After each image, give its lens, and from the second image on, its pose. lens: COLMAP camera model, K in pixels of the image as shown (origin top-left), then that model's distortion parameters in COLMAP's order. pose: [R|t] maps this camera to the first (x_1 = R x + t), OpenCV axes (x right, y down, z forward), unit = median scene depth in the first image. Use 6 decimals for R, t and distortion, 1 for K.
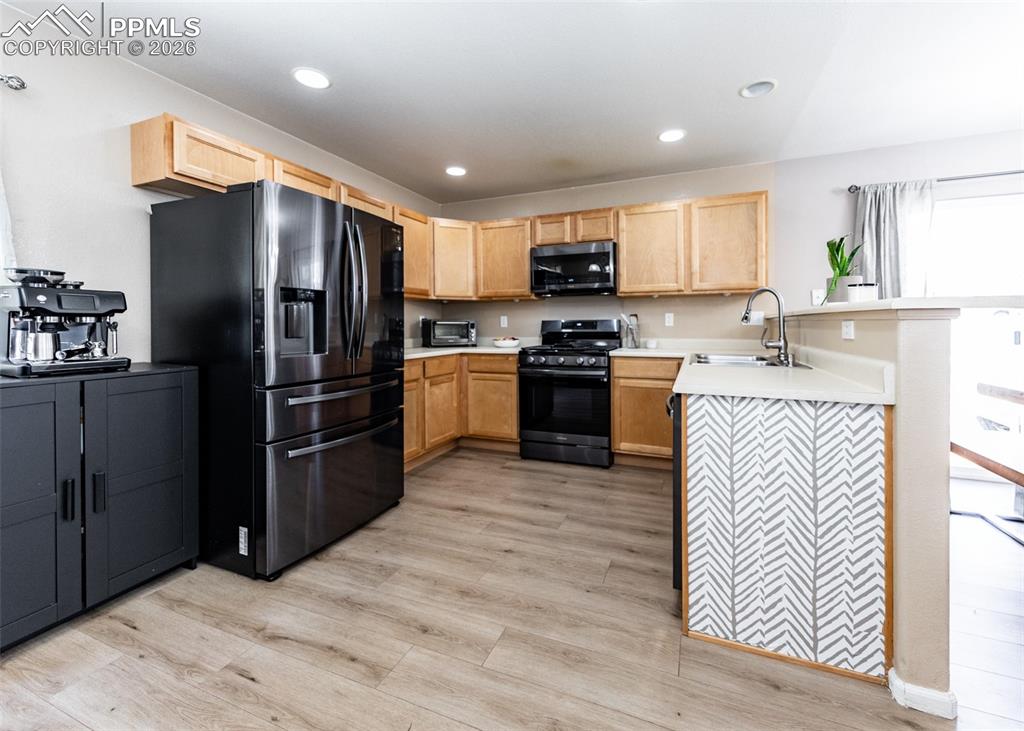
lens RADIAL K [[400.5, 0, 548.3], [0, 400.5, 318.3], [0, 0, 1]] dist [-0.001618, 0.000316]
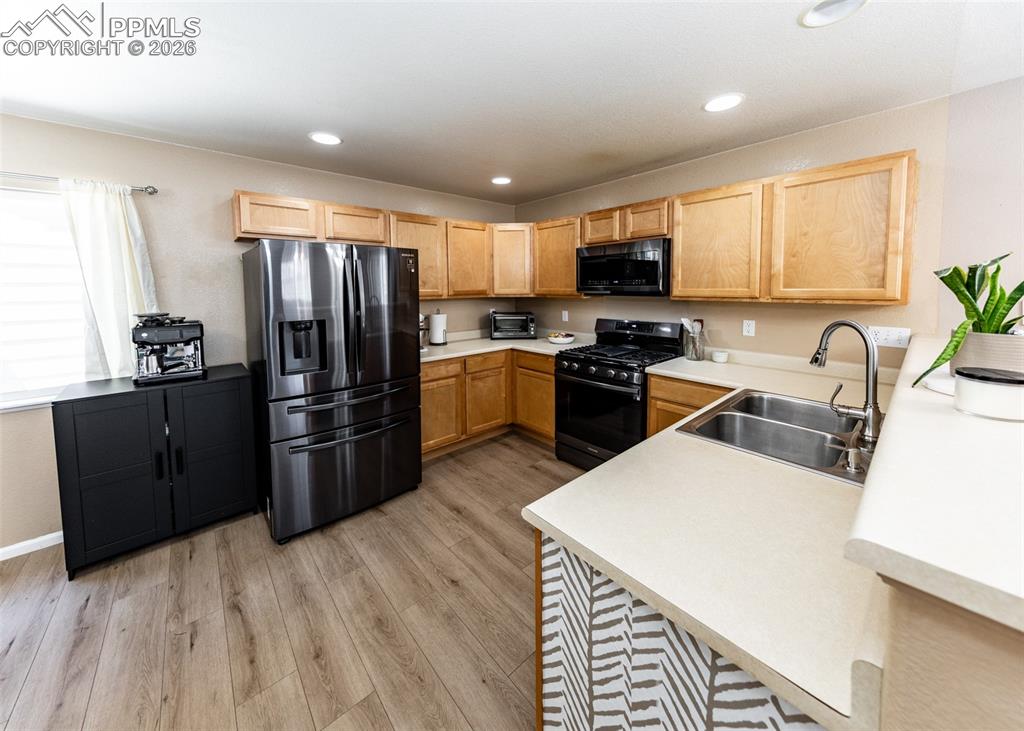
lens RADIAL K [[352.4, 0, 502.0], [0, 352.4, 305.0], [0, 0, 1]] dist [0.003097, -0.000078]
pose [[0.883789, 0.030008, -0.466923, 0.257986], [-0.003525, 0.998340, 0.057488, -0.109598], [0.467873, -0.049161, 0.882427, 0.194517]]
